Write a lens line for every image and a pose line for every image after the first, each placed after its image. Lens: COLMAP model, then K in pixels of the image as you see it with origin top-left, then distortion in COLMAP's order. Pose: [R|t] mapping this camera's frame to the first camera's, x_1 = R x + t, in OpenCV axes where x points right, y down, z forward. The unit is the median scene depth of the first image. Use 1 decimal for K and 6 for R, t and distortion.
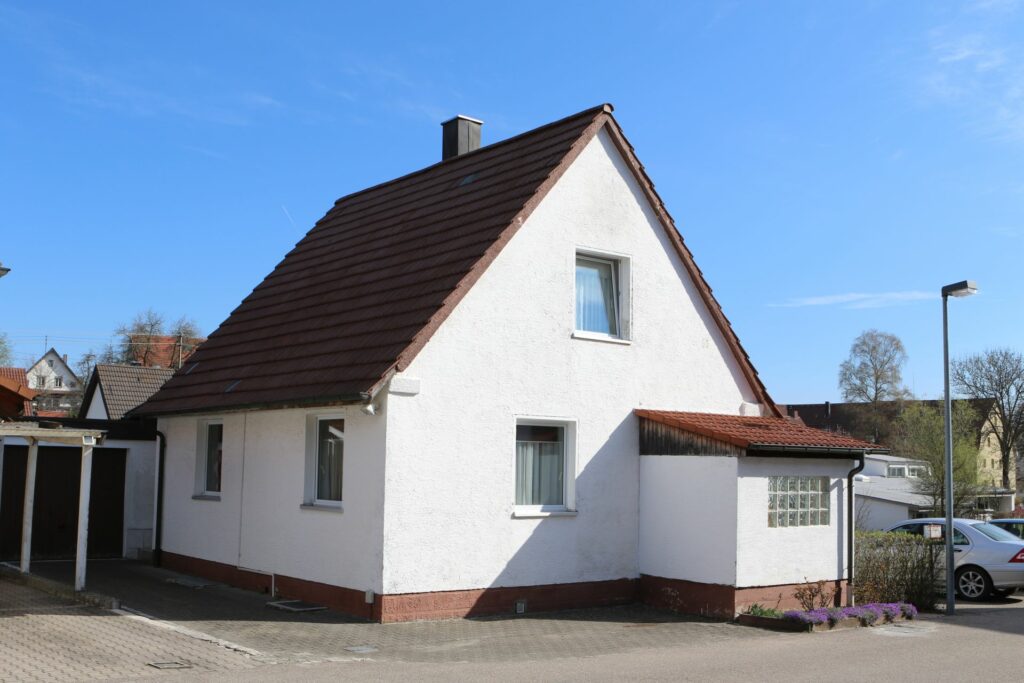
lens RADIAL K [[1098.0, 0, 509.6], [0, 1098.0, 360.9], [0, 0, 1]] dist [-0.071050, 0.003700]
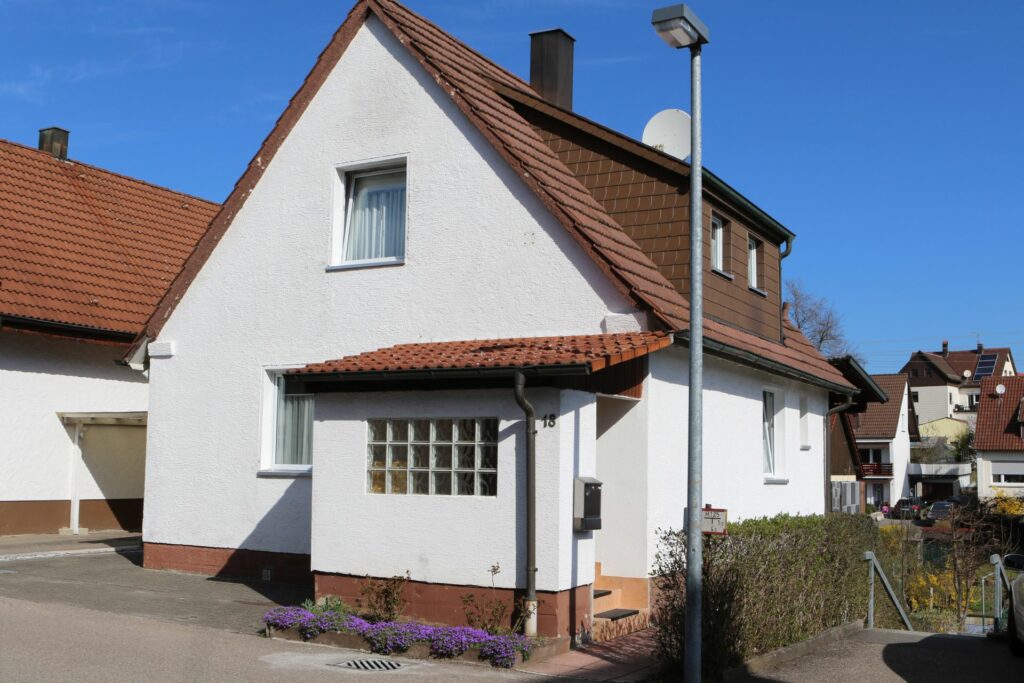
lens RADIAL K [[1098.0, 0, 509.6], [0, 1098.0, 360.9], [0, 0, 1]] dist [-0.071050, 0.003700]
pose [[0.374980, -0.102537, -0.921345, 0.897932], [0.080384, 0.993717, -0.077876, 0.127392], [0.923541, -0.044859, 0.380867, 0.798113]]
